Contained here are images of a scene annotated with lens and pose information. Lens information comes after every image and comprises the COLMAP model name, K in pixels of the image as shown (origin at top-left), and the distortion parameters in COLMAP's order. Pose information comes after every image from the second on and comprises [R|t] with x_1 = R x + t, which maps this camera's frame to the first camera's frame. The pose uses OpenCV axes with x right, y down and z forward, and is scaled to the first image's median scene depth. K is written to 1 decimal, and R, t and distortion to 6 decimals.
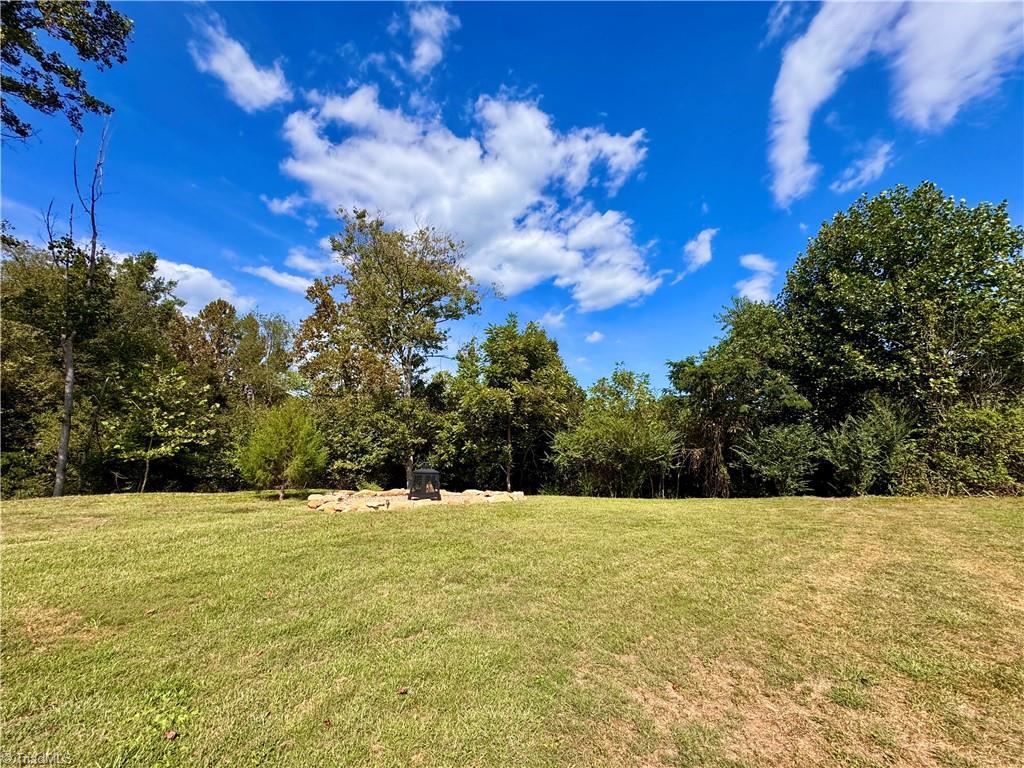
lens RADIAL K [[411.3, 0, 514.4], [0, 411.3, 384.3], [0, 0, 1]] dist [-0.003251, 0.000918]
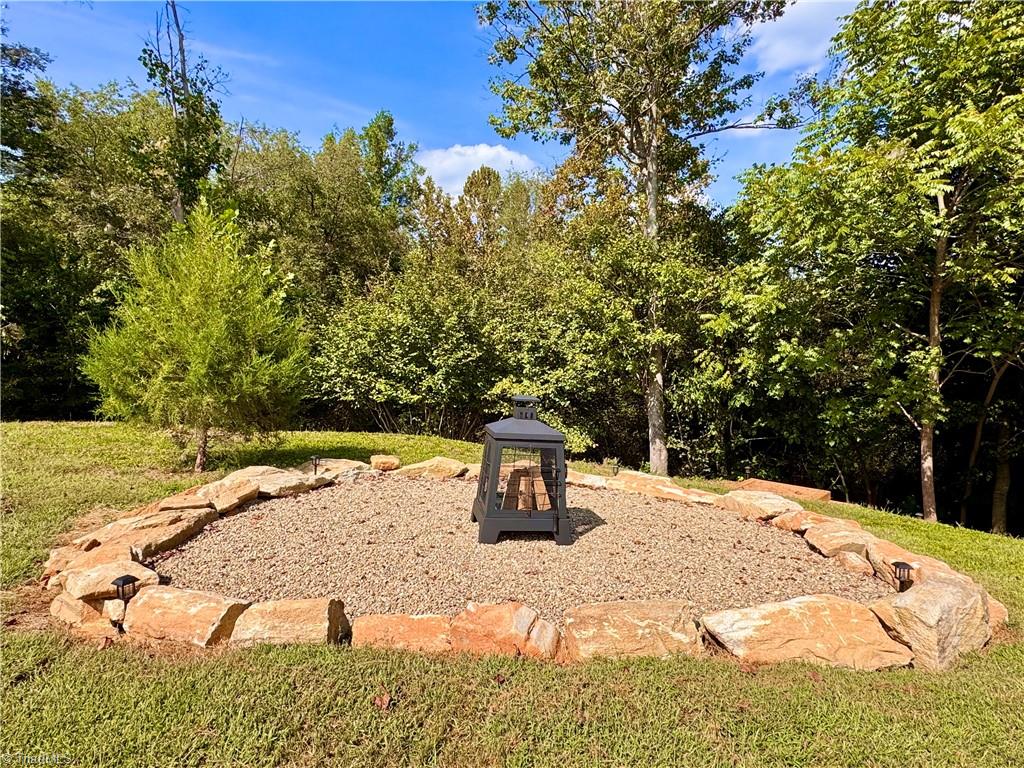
lens RADIAL K [[565.8, 0, 511.9], [0, 565.8, 377.9], [0, 0, 1]] dist [-0.007242, -0.000806]
pose [[0.765966, 0.036888, -0.641822, 0.017443], [0.070803, 0.987439, 0.141250, 0.085482], [0.638970, -0.153636, 0.753733, 0.468929]]
